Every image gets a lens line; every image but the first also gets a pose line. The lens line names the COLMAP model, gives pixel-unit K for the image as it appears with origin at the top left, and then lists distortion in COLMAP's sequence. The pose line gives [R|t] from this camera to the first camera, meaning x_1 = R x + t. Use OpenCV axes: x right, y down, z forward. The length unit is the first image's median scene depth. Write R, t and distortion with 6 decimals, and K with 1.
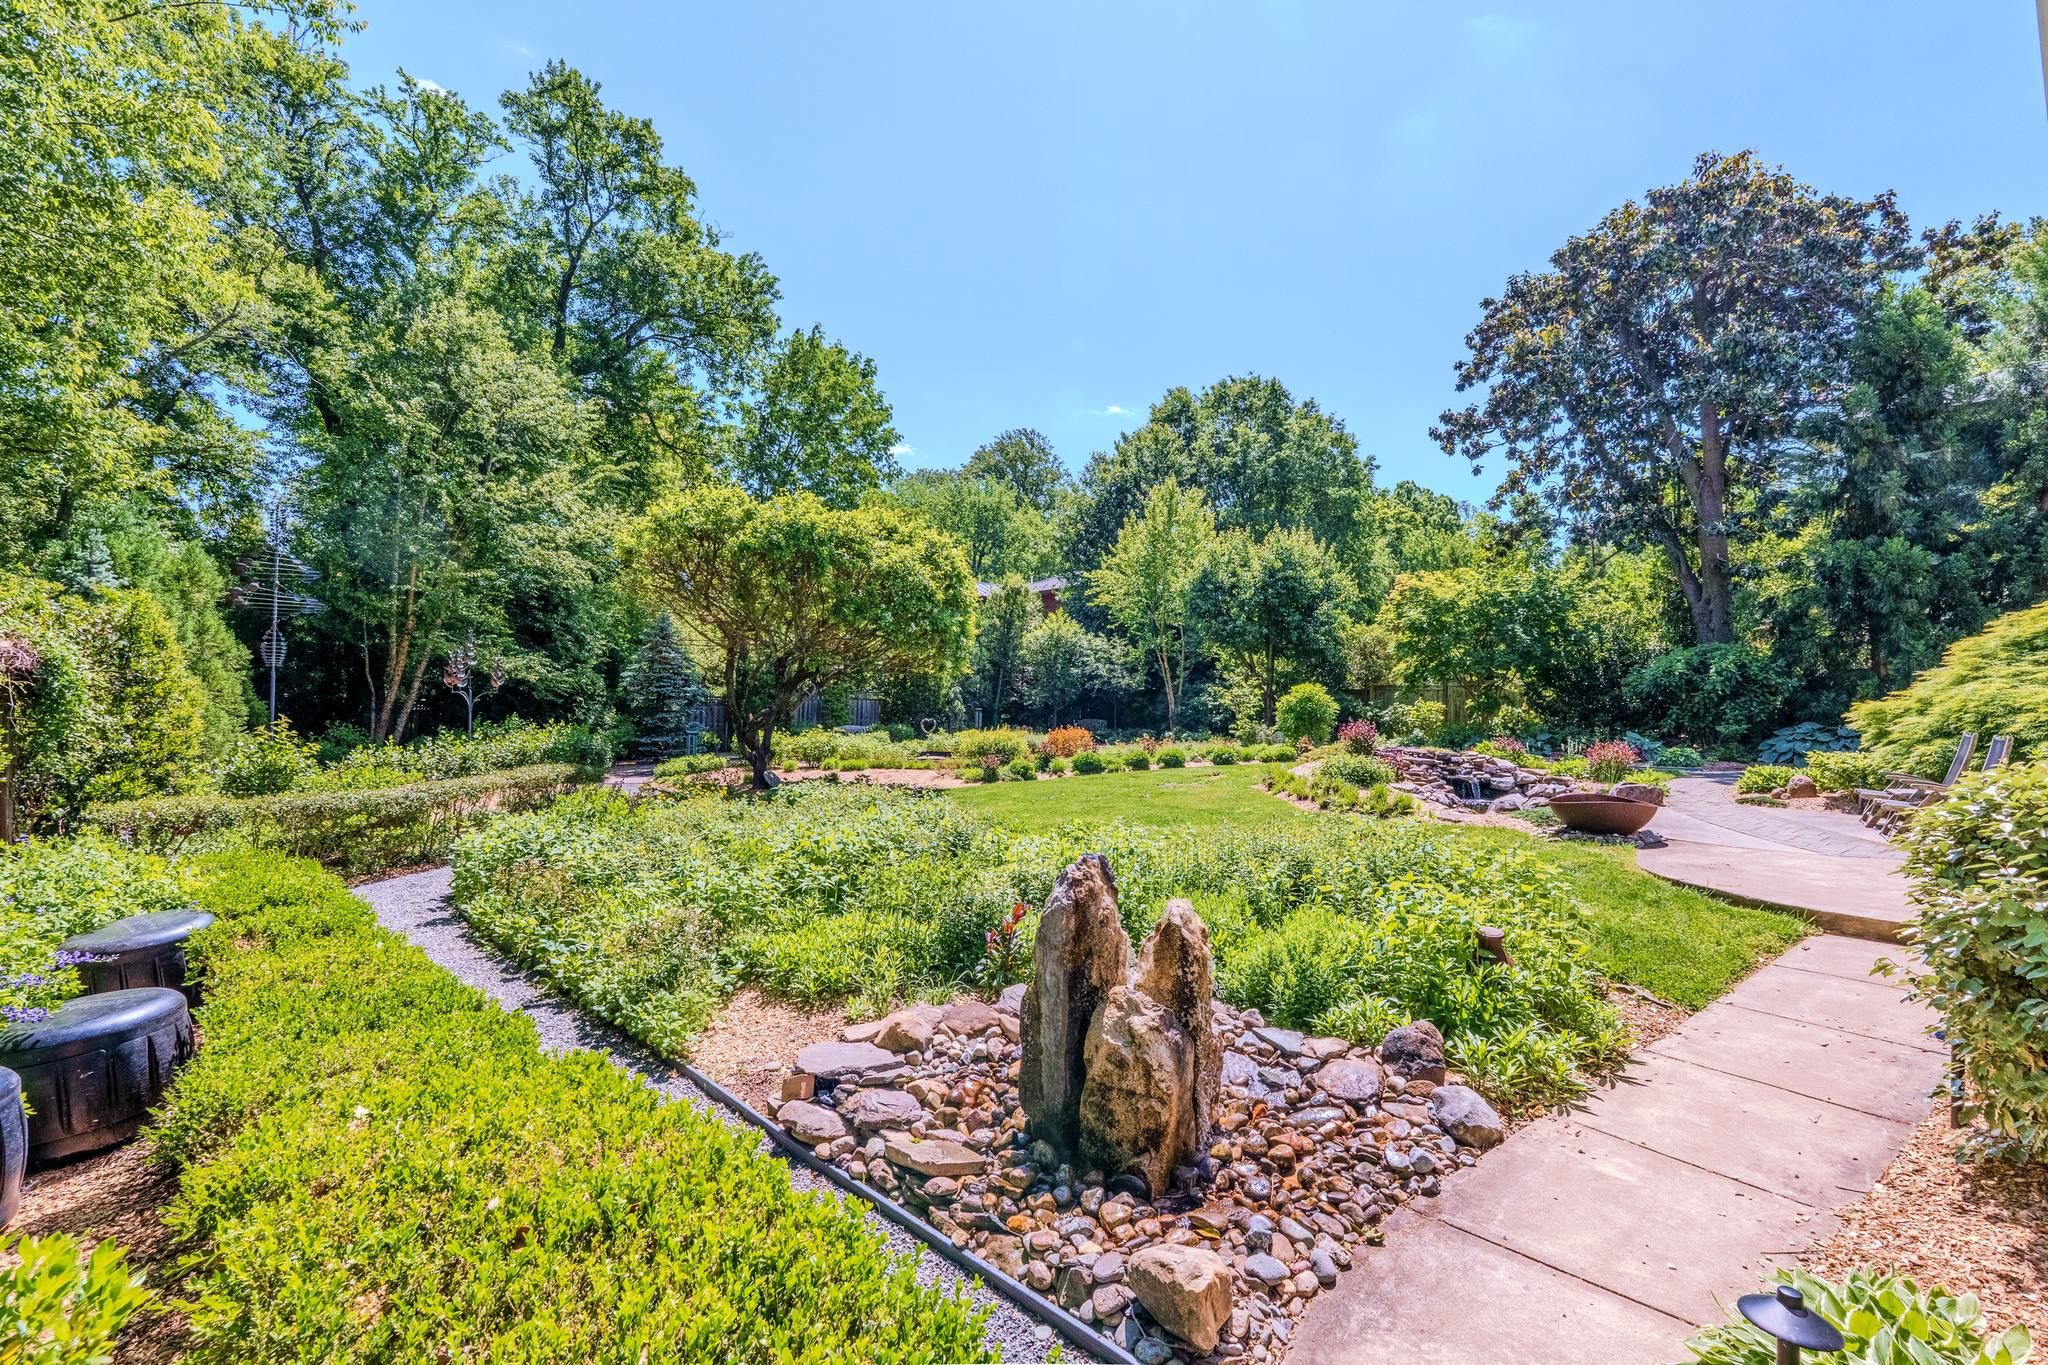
lens RADIAL K [[894.8, 0, 1024.0], [0, 894.8, 682.5], [0, 0, 1]] dist [-0.003733, 0.000128]
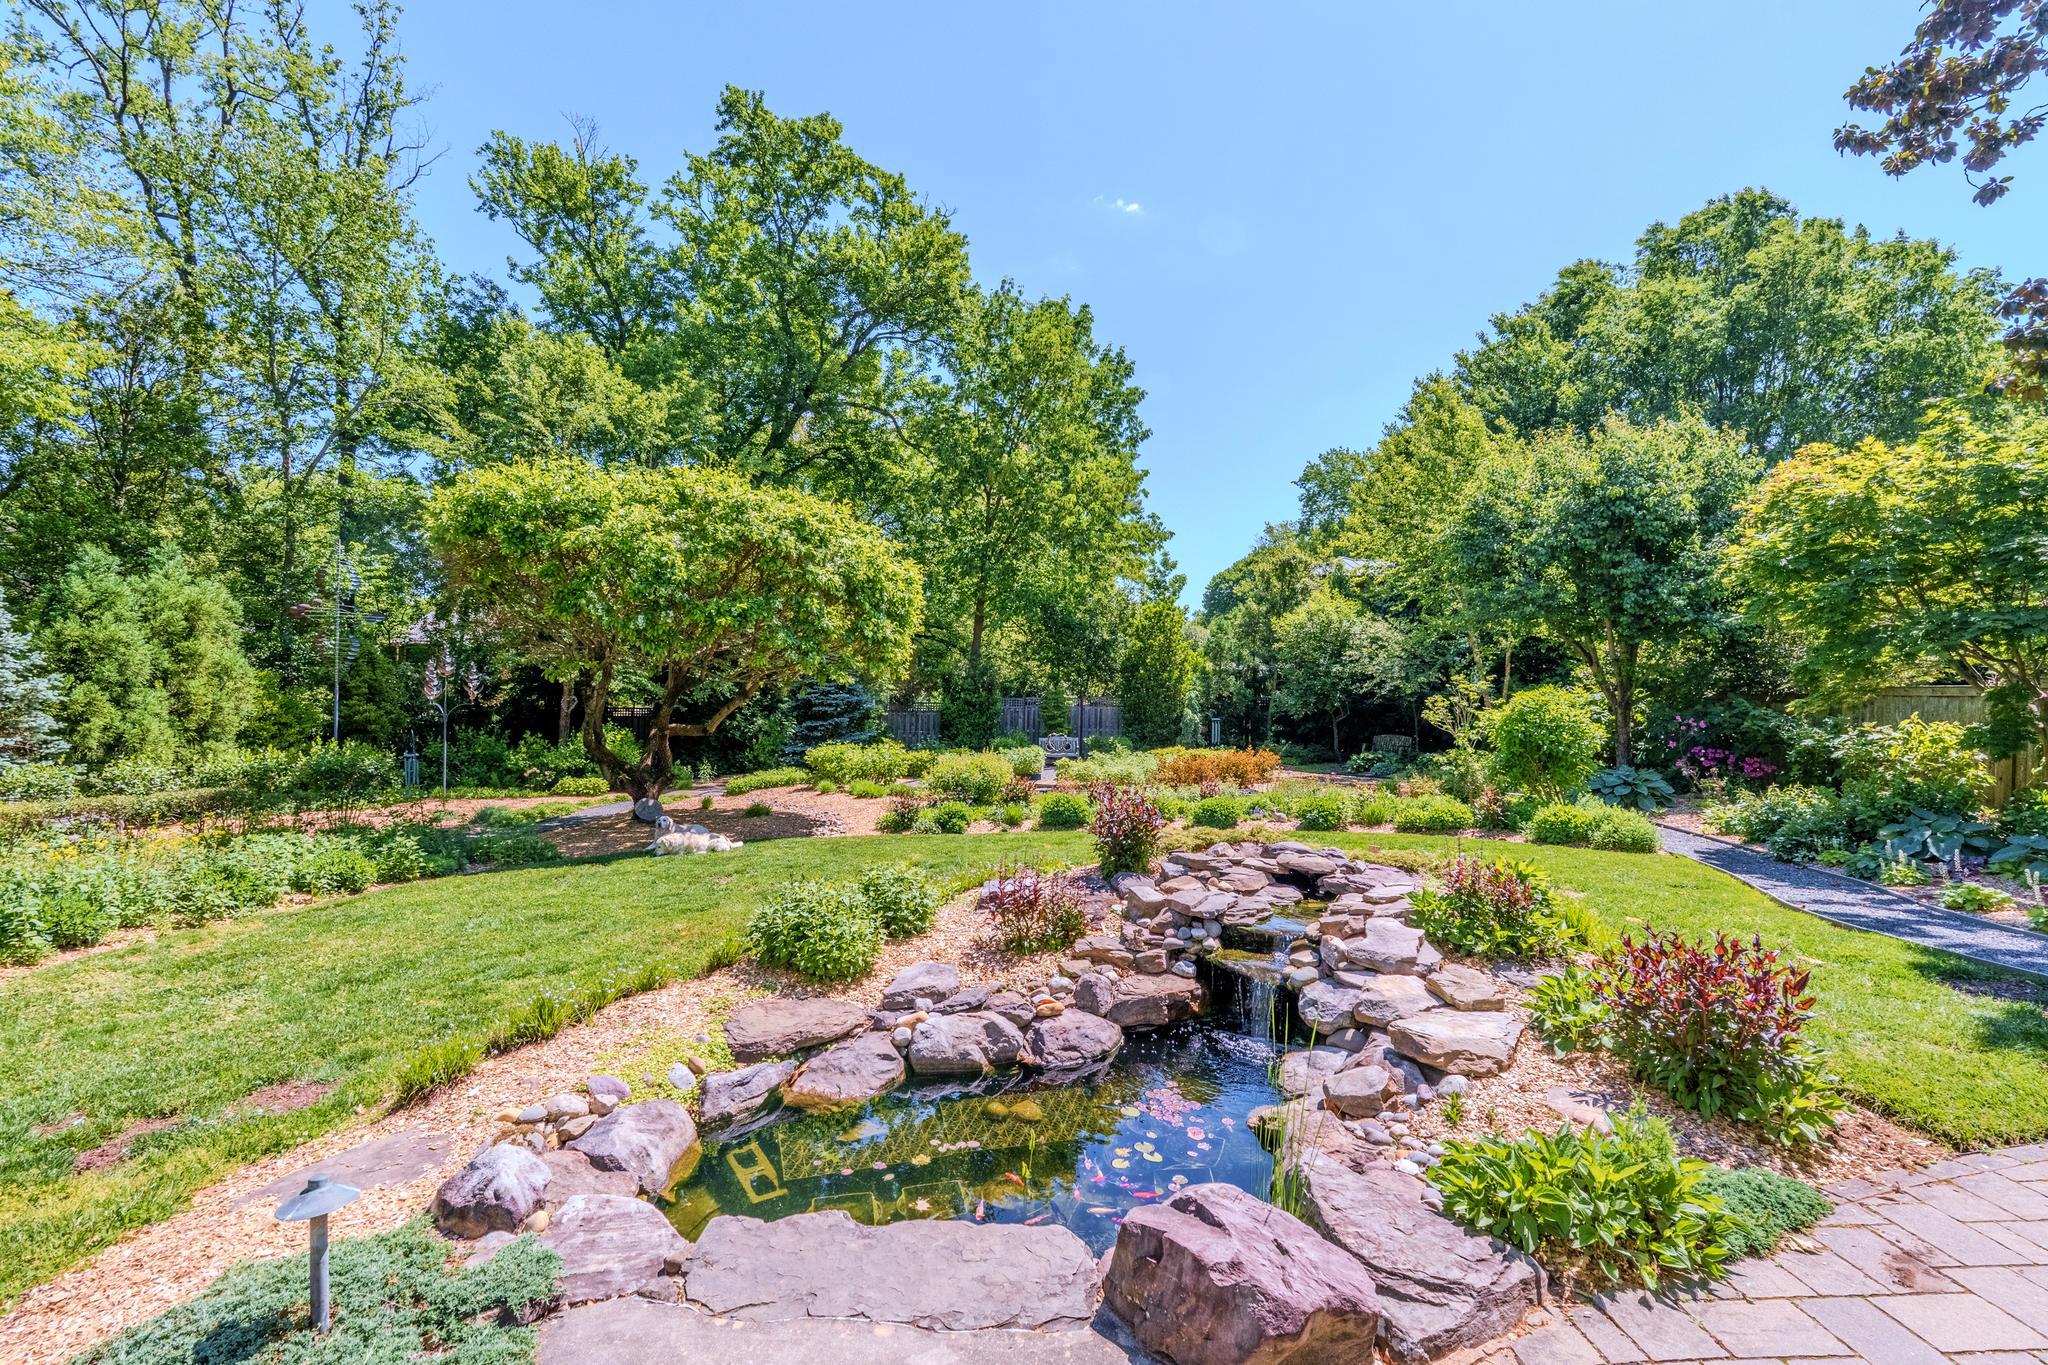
lens RADIAL K [[894.8, 0, 1024.0], [0, 894.8, 682.5], [0, 0, 1]] dist [-0.003733, 0.000128]
pose [[0.828236, -0.010280, -0.560285, 0.271372], [0.010691, 0.999940, -0.002542, -0.002934], [0.560278, -0.003885, 0.828296, 0.288701]]
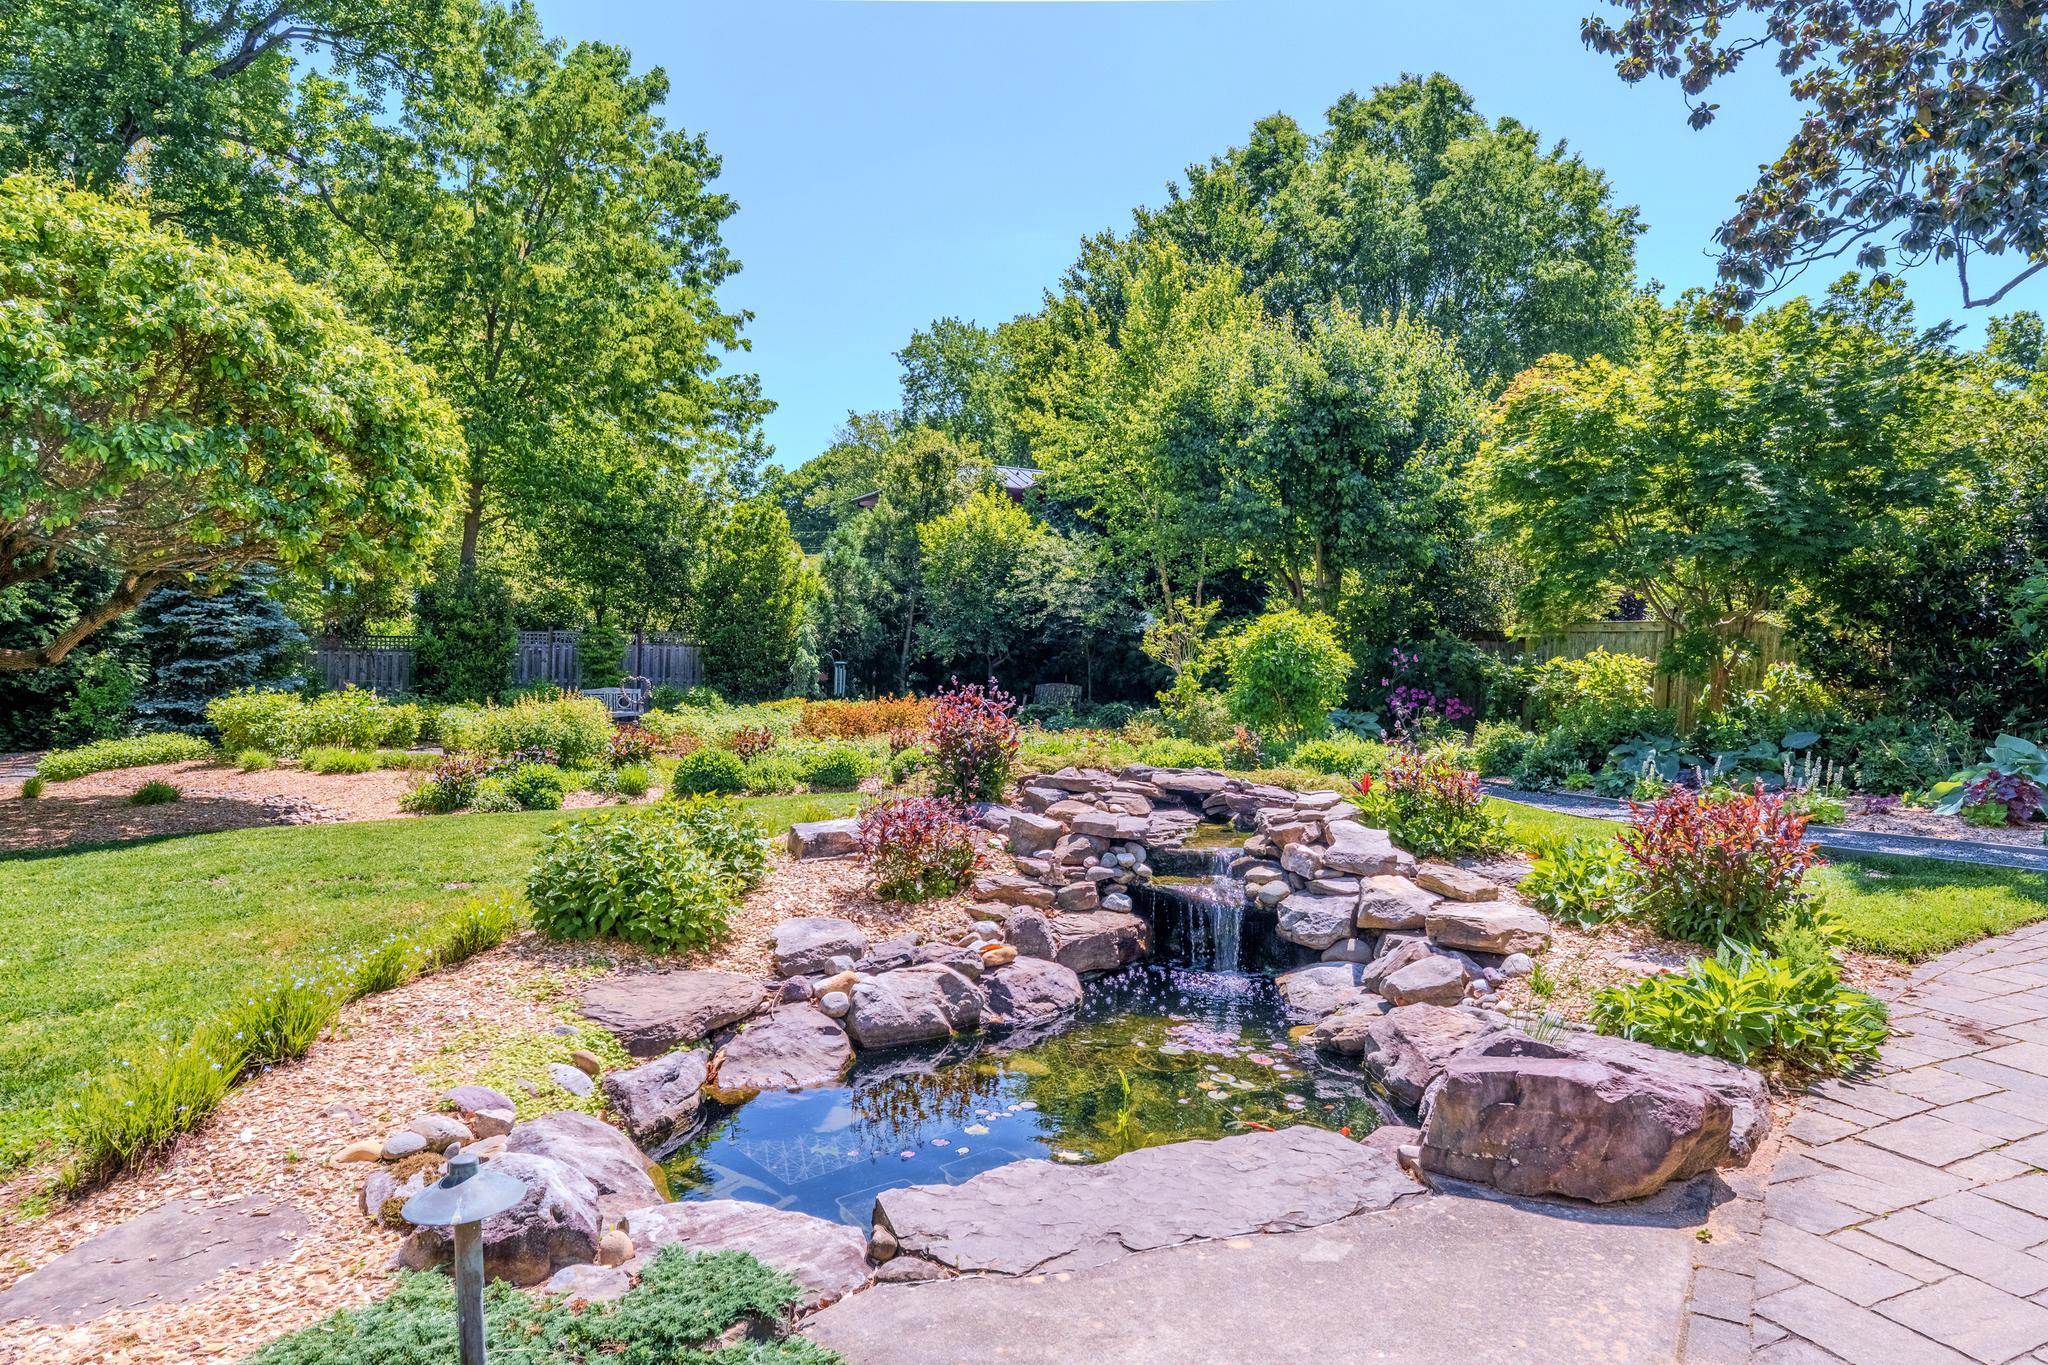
lens RADIAL K [[1237.7, 0, 1024.0], [0, 1237.7, 682.5], [0, 0, 1]] dist [-0.002453, -0.000959]
pose [[0.985455, 0.013534, -0.169398, 0.219166], [-0.006975, 0.999205, 0.039251, 0.010958], [0.169794, -0.037499, 0.984766, 0.263229]]
